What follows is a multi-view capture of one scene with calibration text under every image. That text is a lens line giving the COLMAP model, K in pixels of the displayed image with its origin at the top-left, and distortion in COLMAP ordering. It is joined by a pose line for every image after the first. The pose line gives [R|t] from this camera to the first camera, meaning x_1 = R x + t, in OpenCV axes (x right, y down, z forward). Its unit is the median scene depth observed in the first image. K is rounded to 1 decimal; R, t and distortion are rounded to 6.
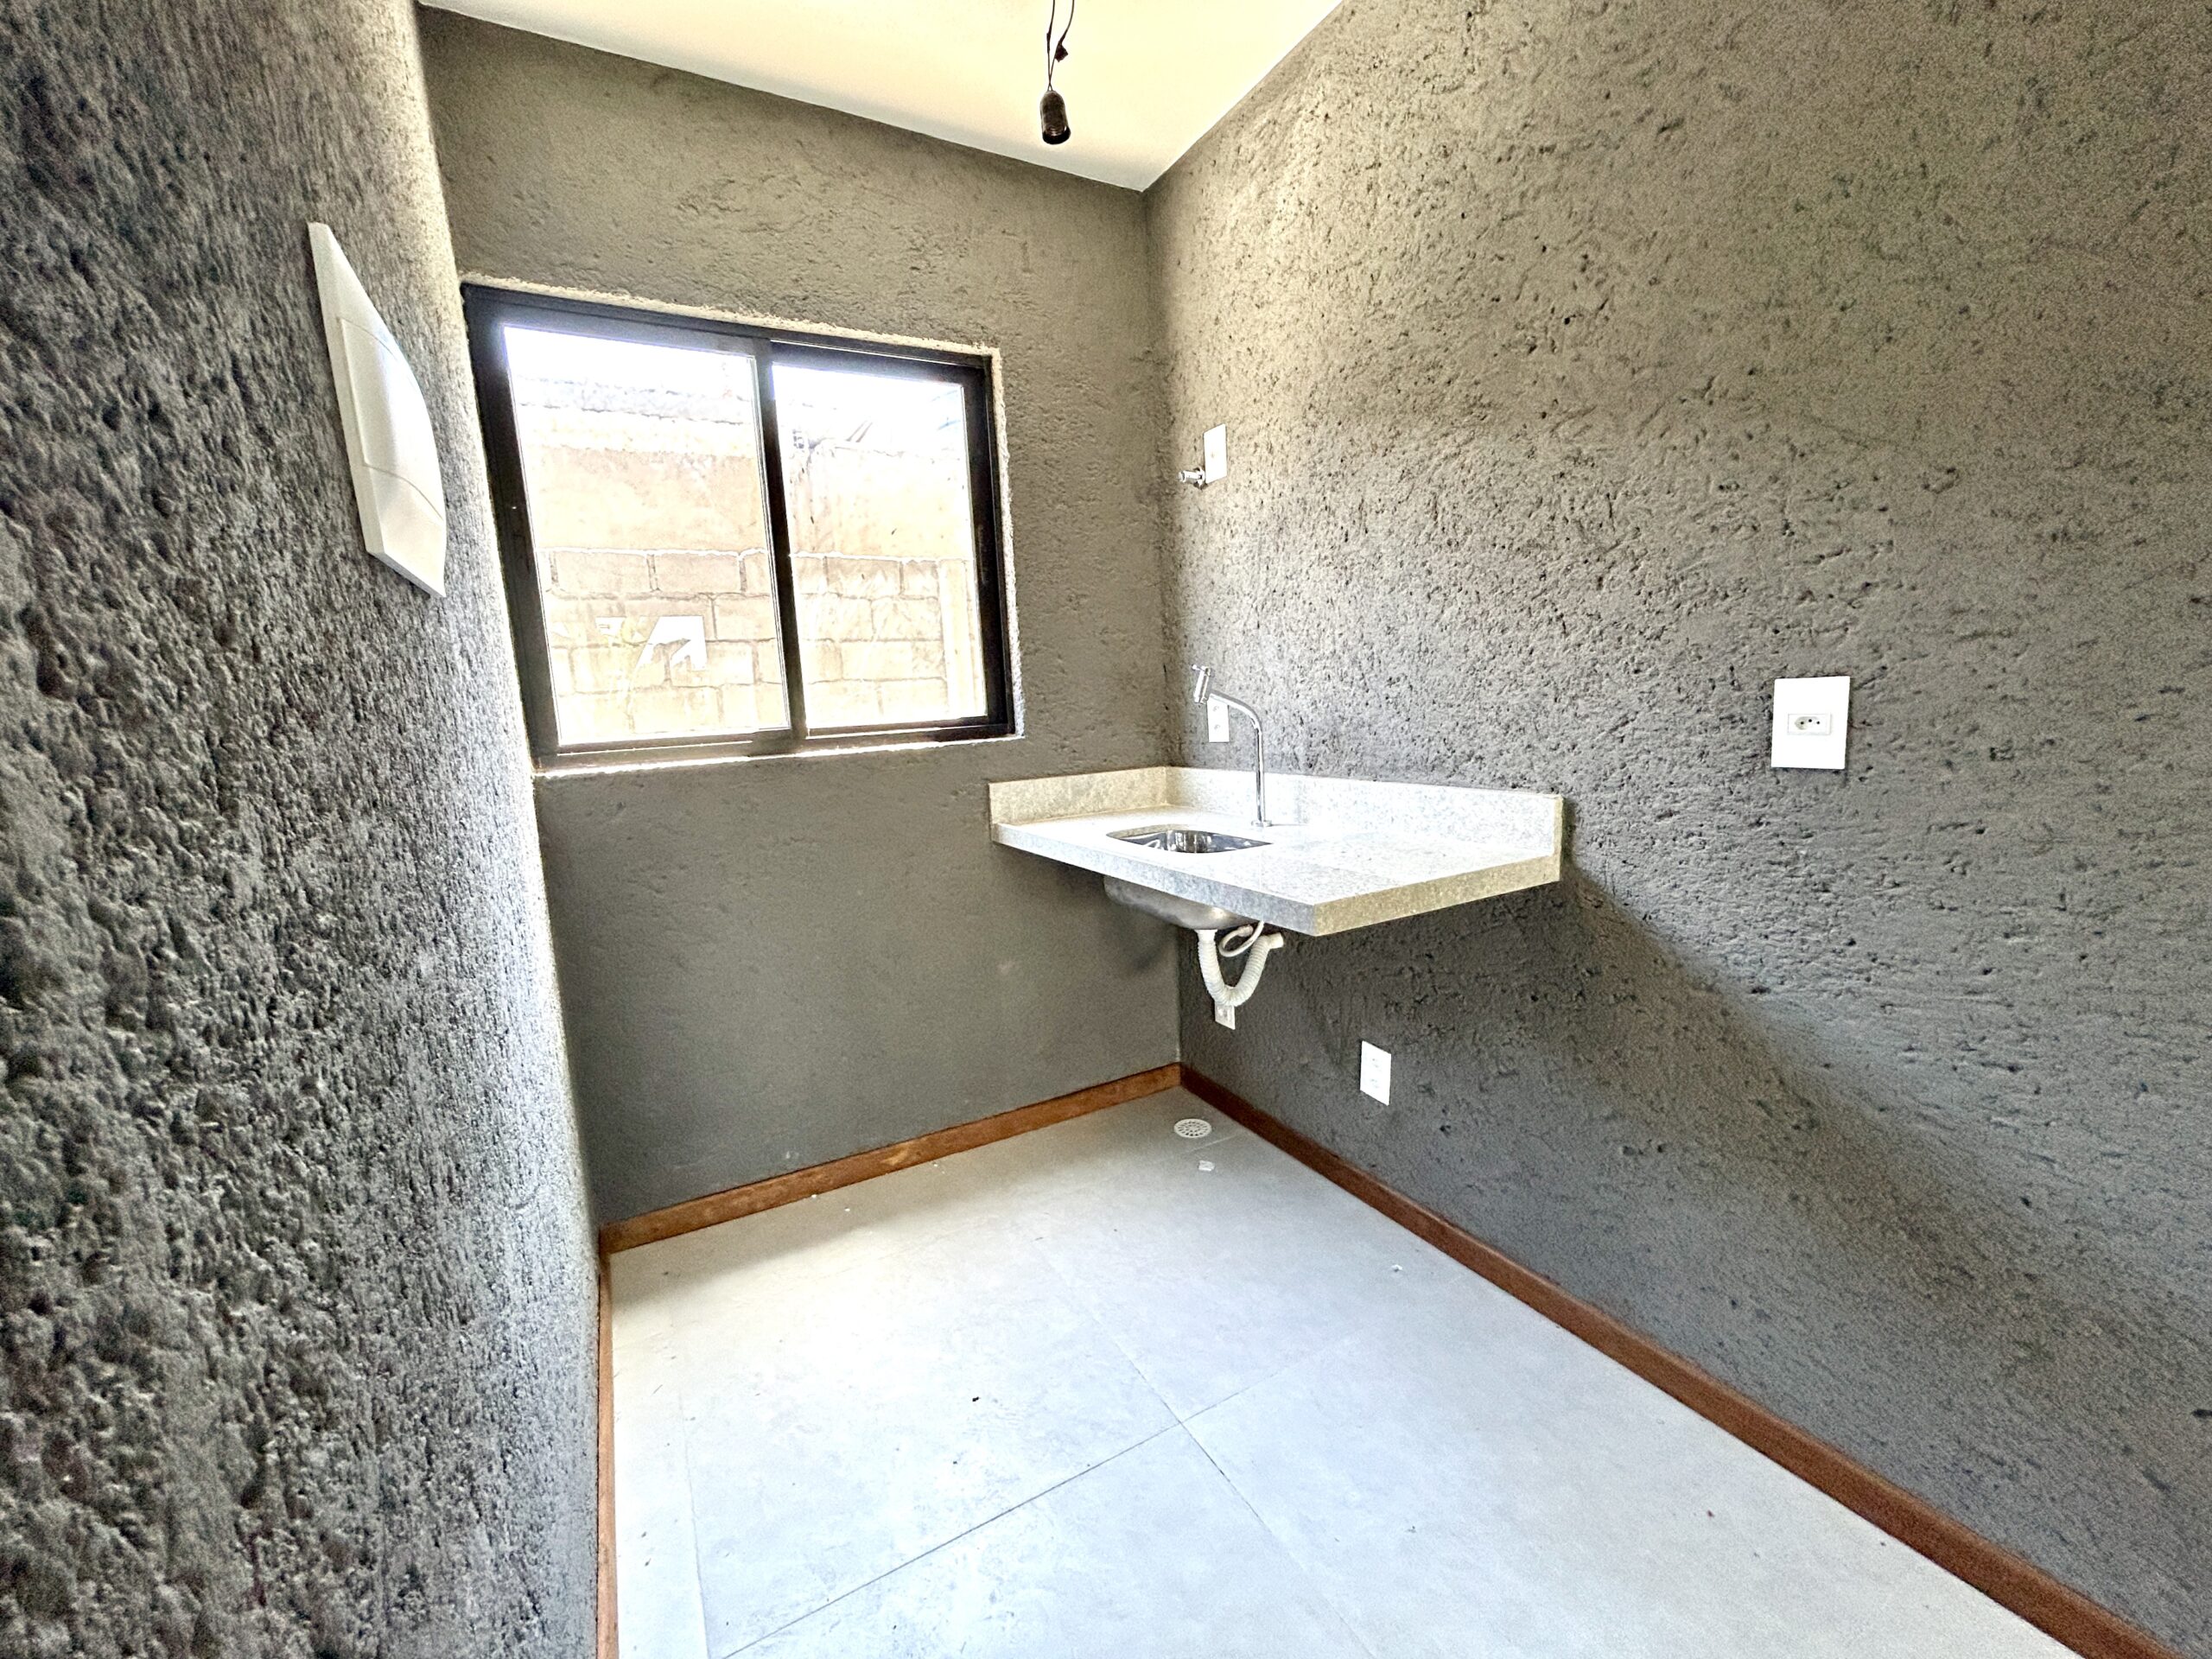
lens RADIAL K [[902.2, 0, 1107.4], [0, 902.2, 820.8], [0, 0, 1]] dist [0.000034, 0.000813]
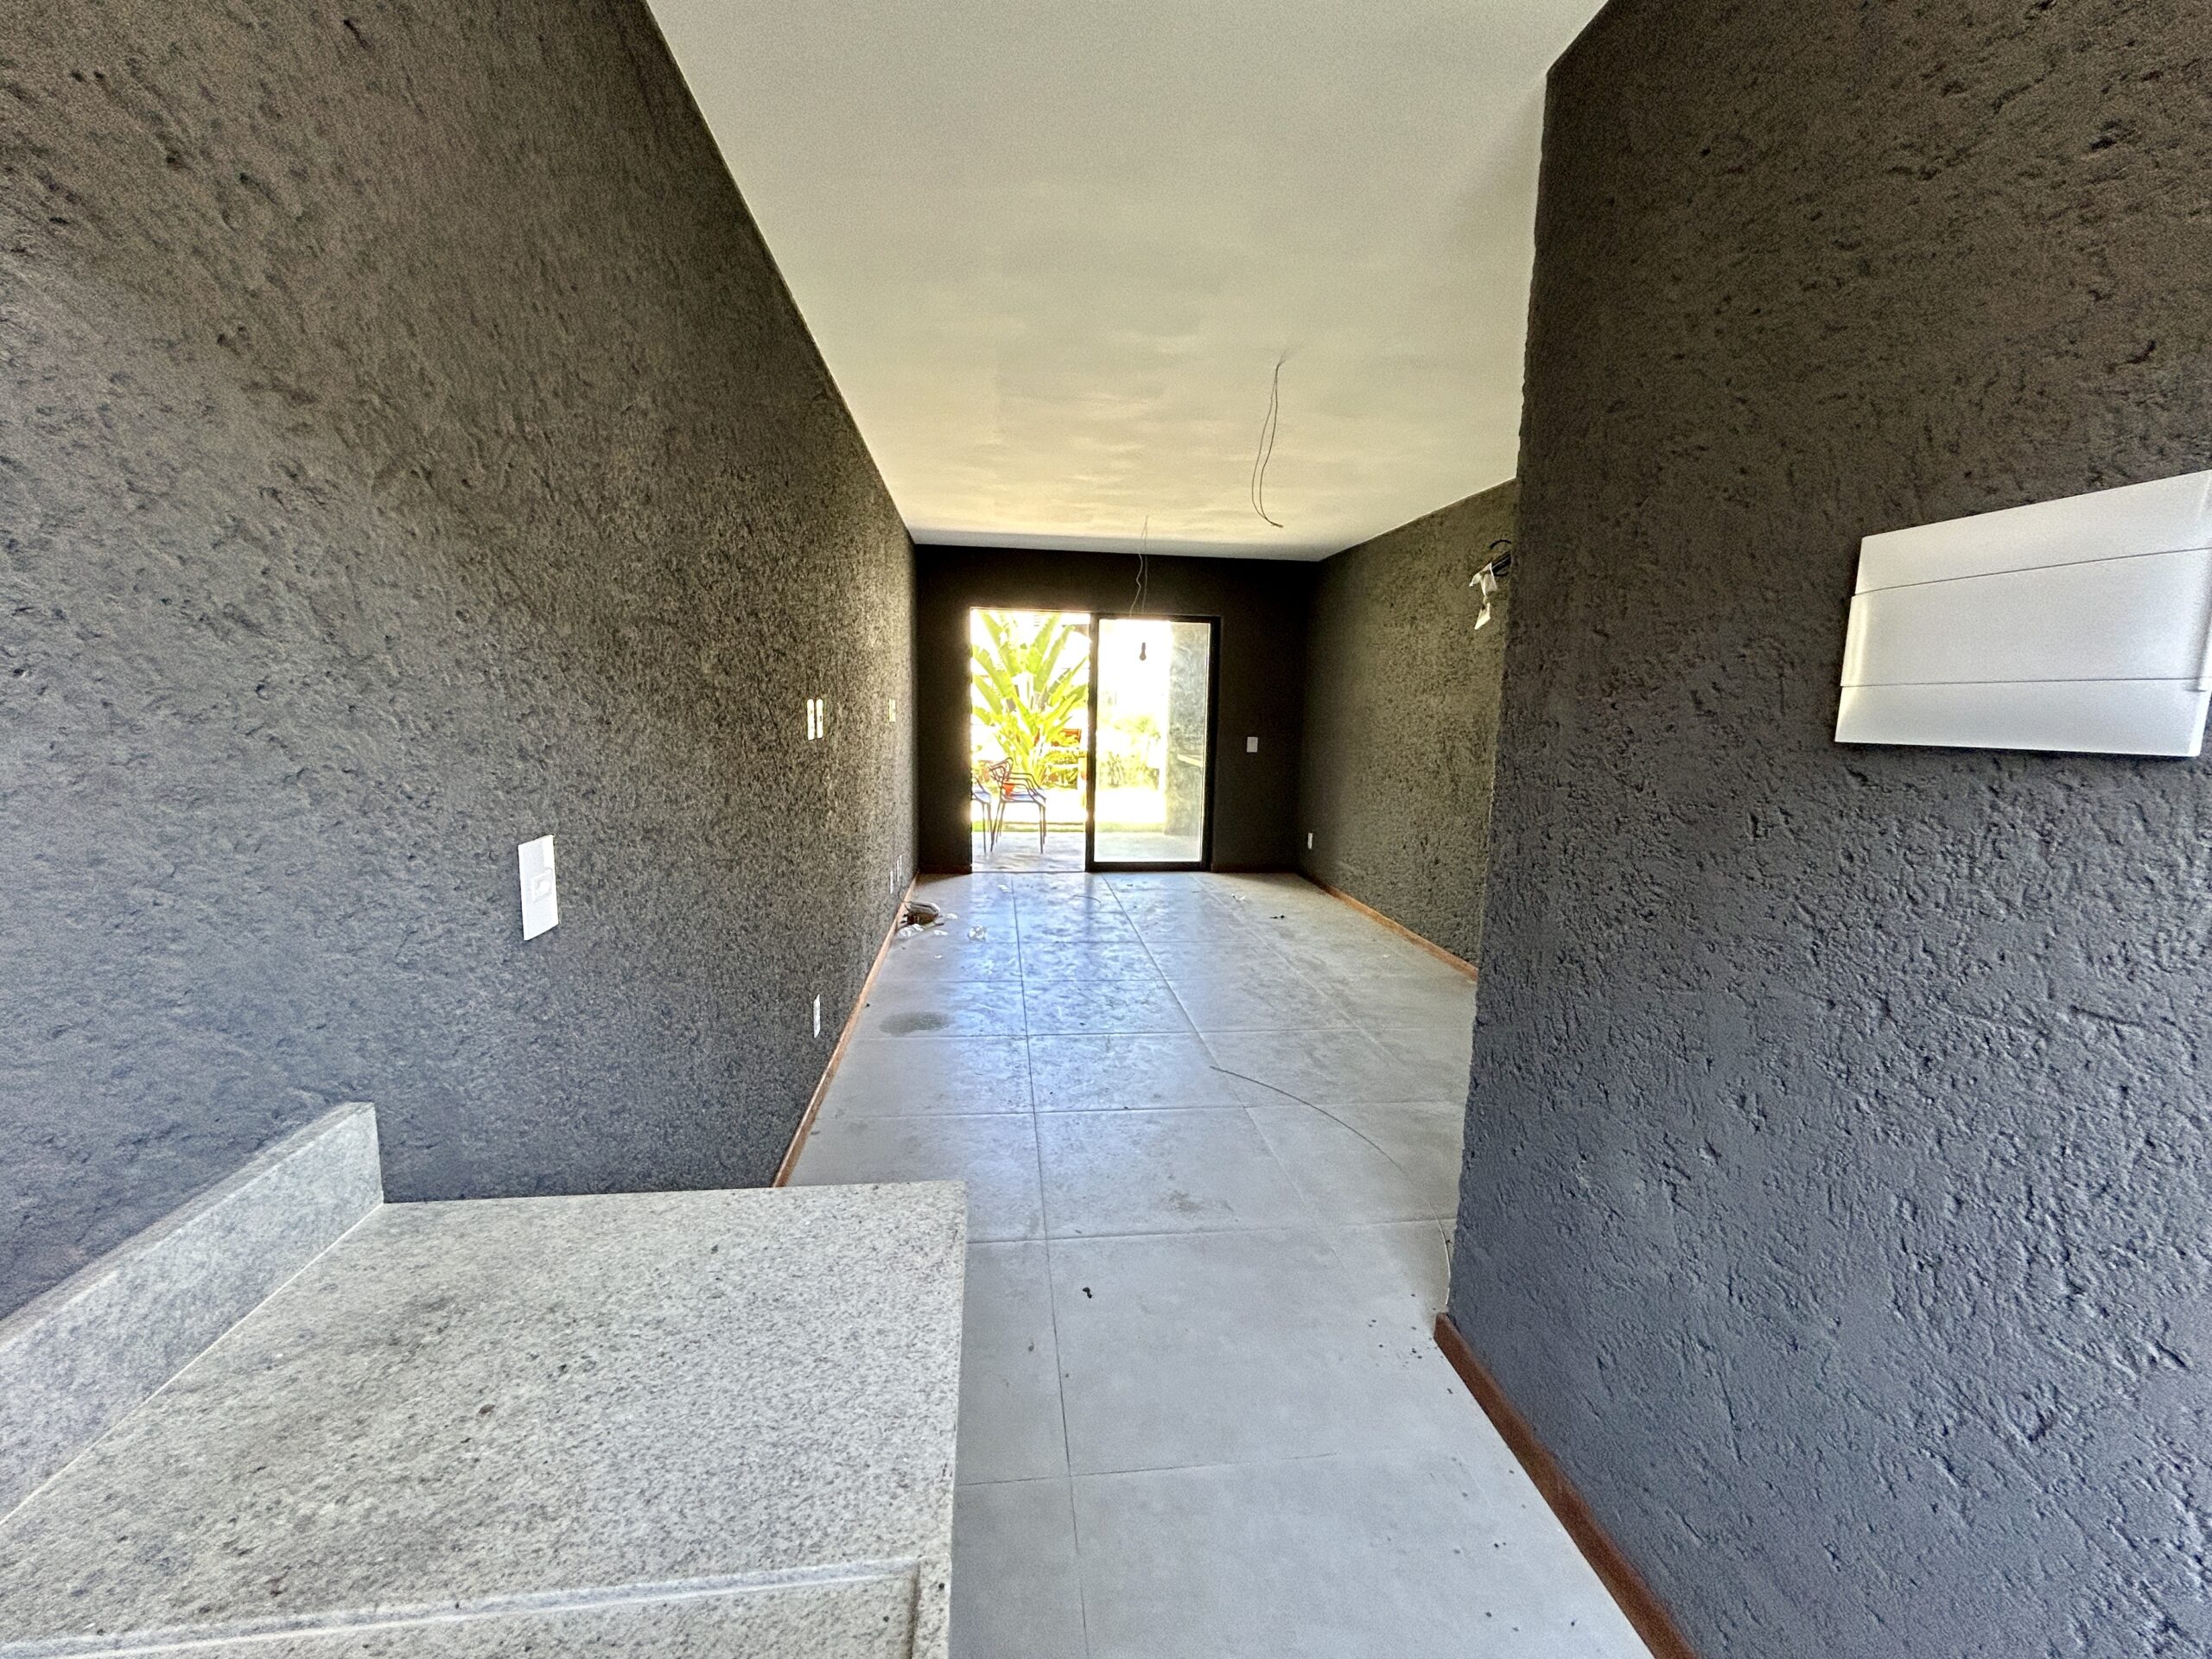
lens RADIAL K [[902.2, 0, 1105.3], [0, 902.2, 821.5], [0, 0, 1]] dist [0.000034, 0.000813]
pose [[-0.925727, -0.018703, 0.377730, -0.078411], [0.079204, 0.967040, 0.241994, -0.205896], [-0.369806, 0.253938, -0.893733, 0.928786]]
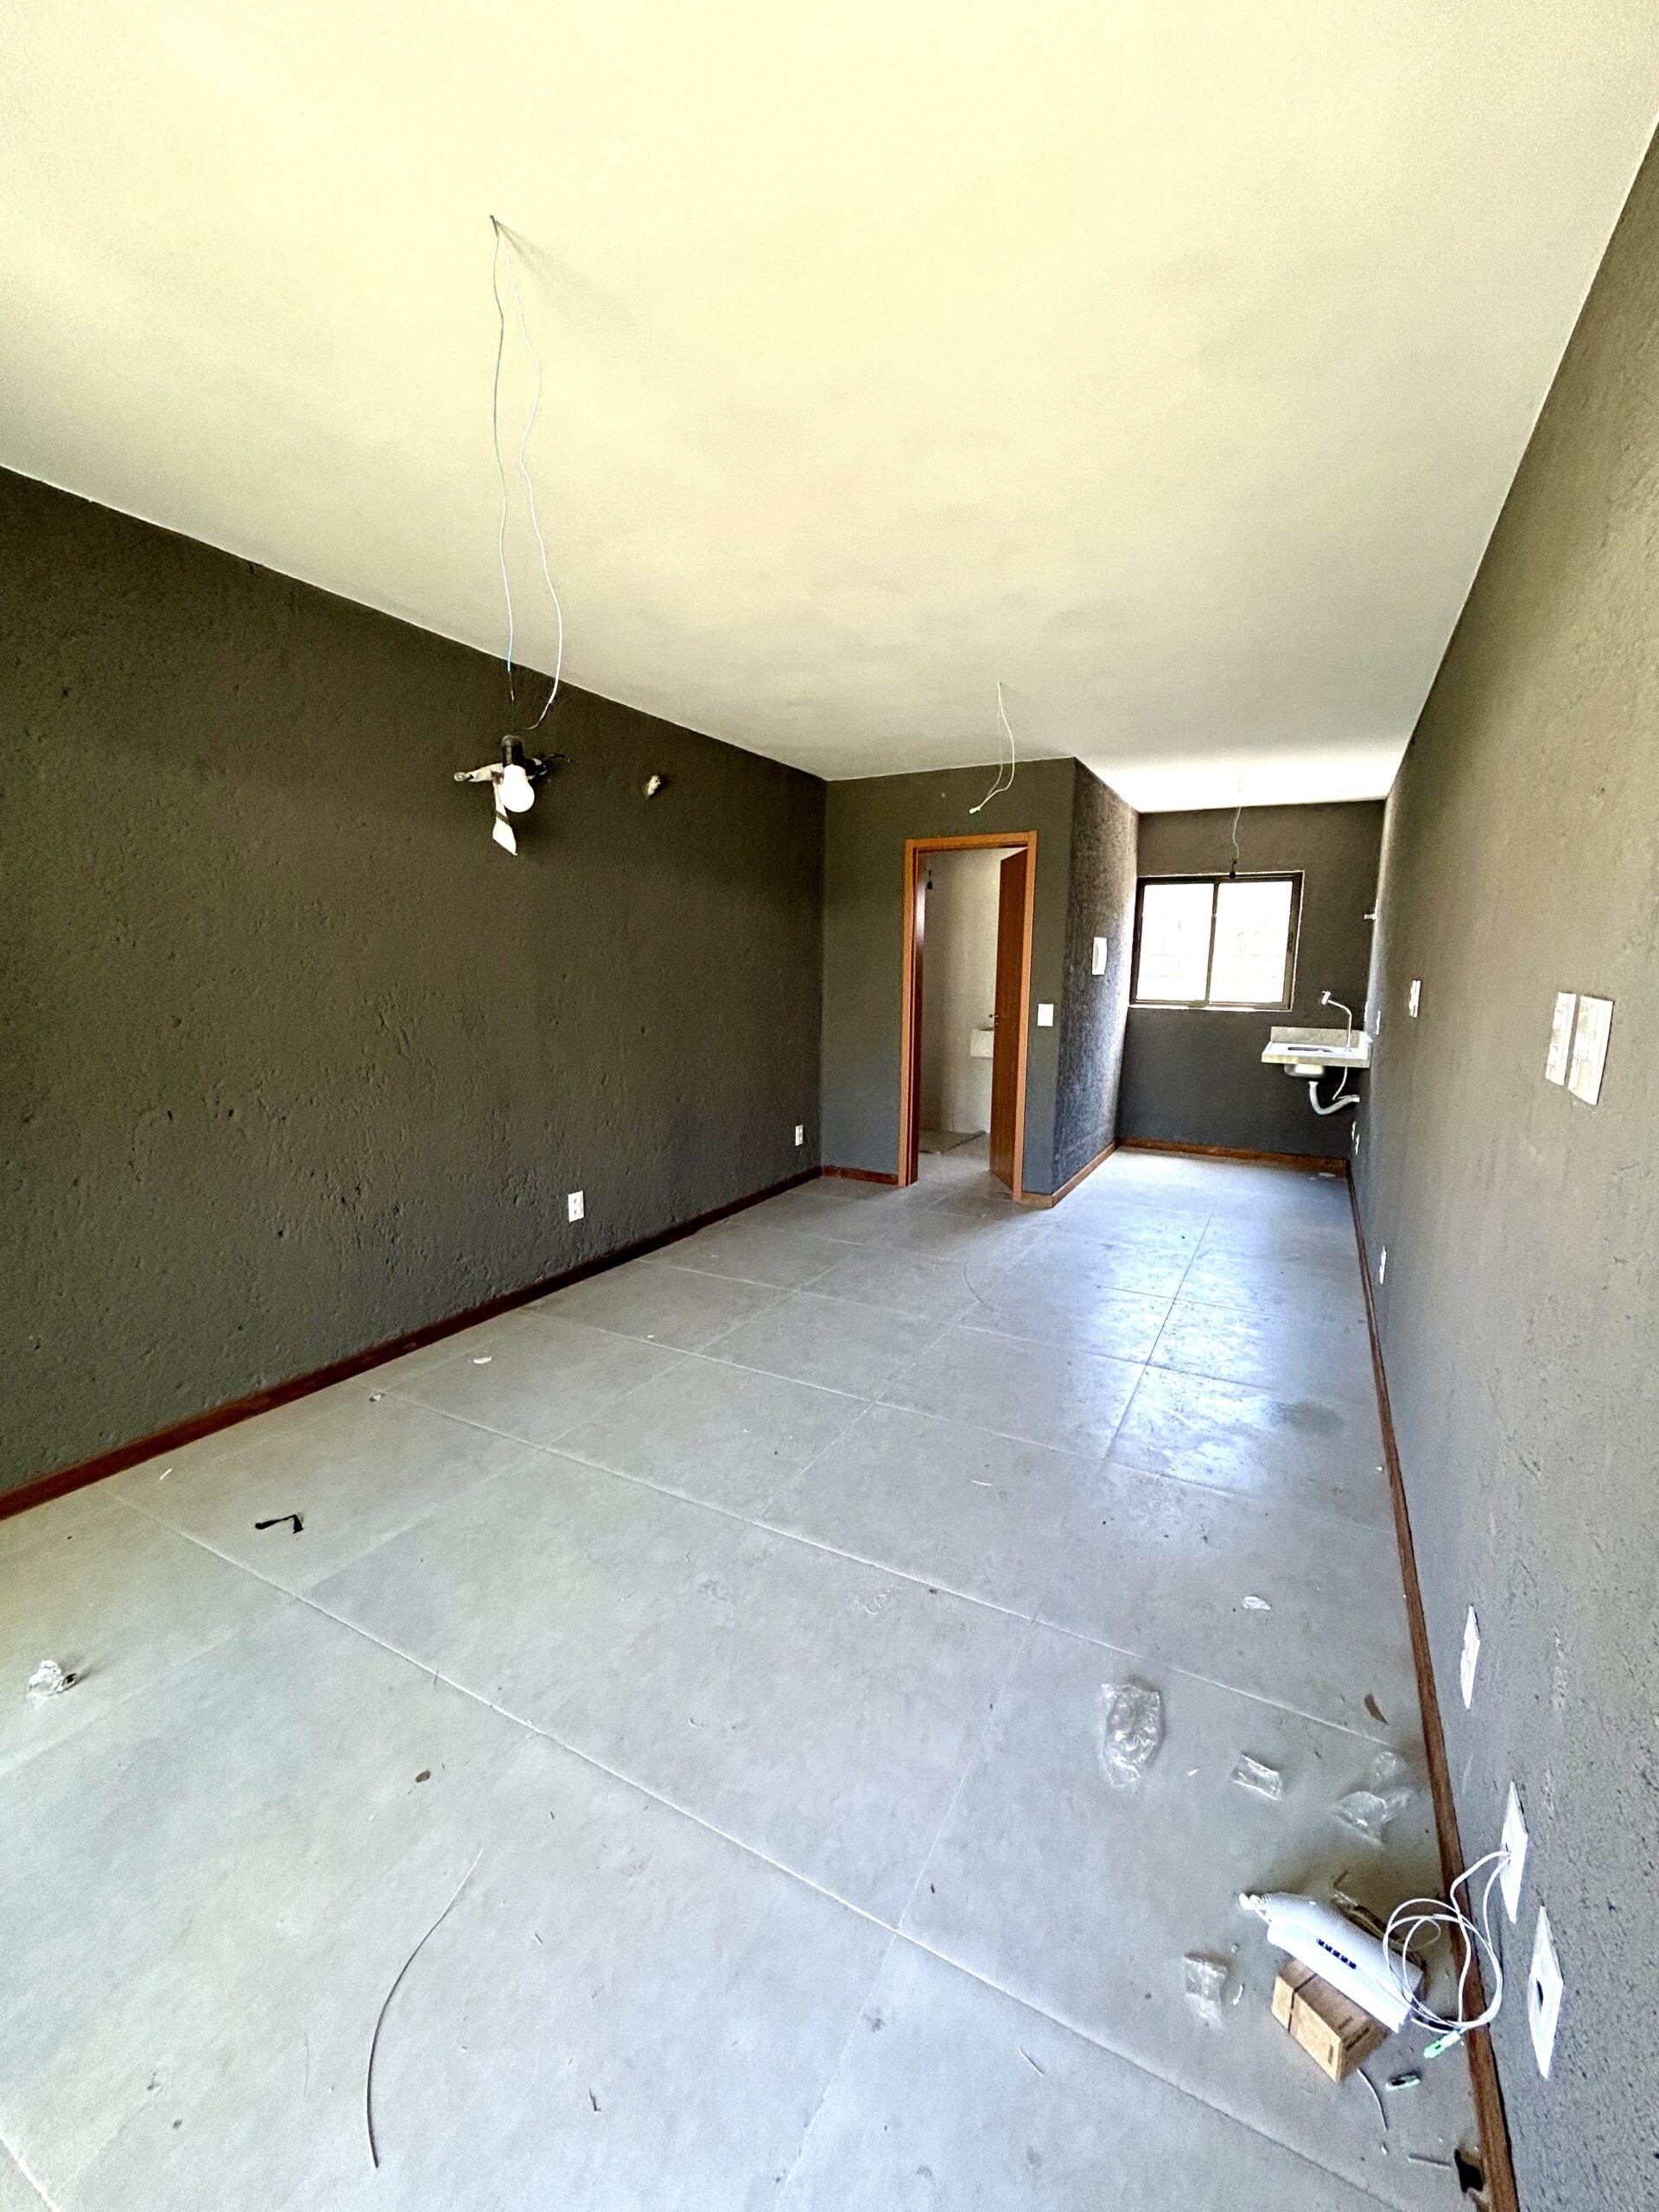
lens RADIAL K [[902.2, 0, 833.2], [0, 902.2, 1105.4], [0, 0, 1]] dist [0.000034, 0.000813]
pose [[0.540921, 0.186156, -0.820214, 1.610047], [-0.160438, 0.980130, 0.116643, 0.099007], [0.825630, 0.068499, 0.560039, -1.814760]]
